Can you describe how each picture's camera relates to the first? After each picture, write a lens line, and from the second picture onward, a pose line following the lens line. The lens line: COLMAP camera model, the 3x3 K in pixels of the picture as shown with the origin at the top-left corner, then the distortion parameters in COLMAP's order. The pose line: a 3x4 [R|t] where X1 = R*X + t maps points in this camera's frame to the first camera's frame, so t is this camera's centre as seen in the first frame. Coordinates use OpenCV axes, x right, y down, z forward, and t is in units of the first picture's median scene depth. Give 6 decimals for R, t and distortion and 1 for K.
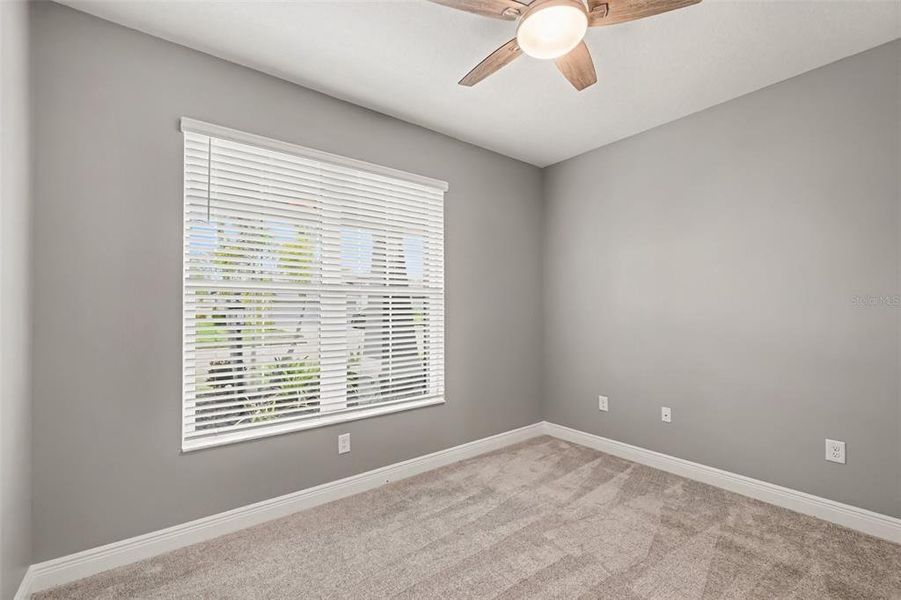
lens RADIAL K [[391.1, 0, 446.7], [0, 391.1, 308.0], [0, 0, 1]] dist [-0.000804, 0.000043]
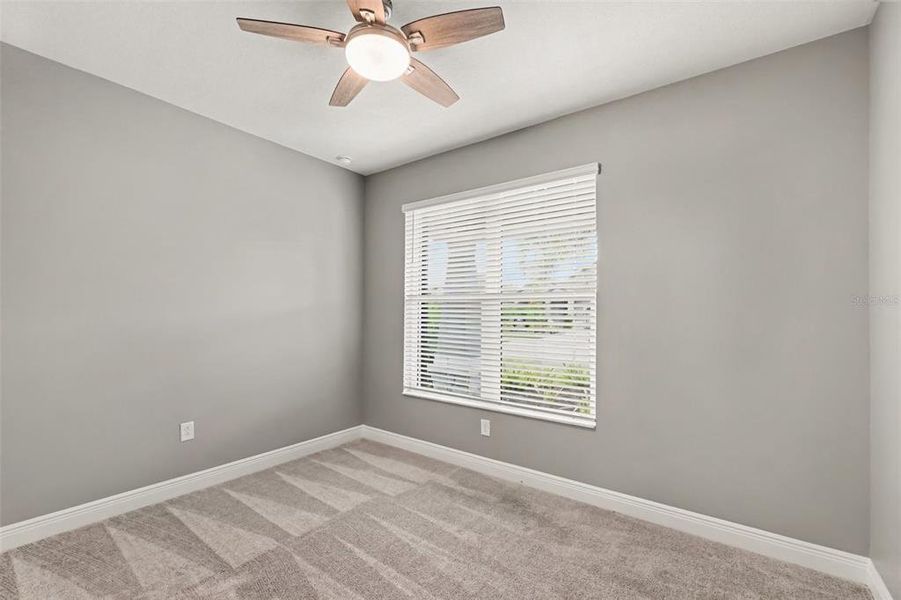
lens RADIAL K [[373.1, 0, 476.5], [0, 373.1, 309.4], [0, 0, 1]] dist [-0.000501, -0.000120]
pose [[0.305492, -0.006790, -0.952171, 0.798397], [-0.007380, 0.999928, -0.009499, -0.001037], [0.952166, 0.009929, 0.305419, 0.618288]]
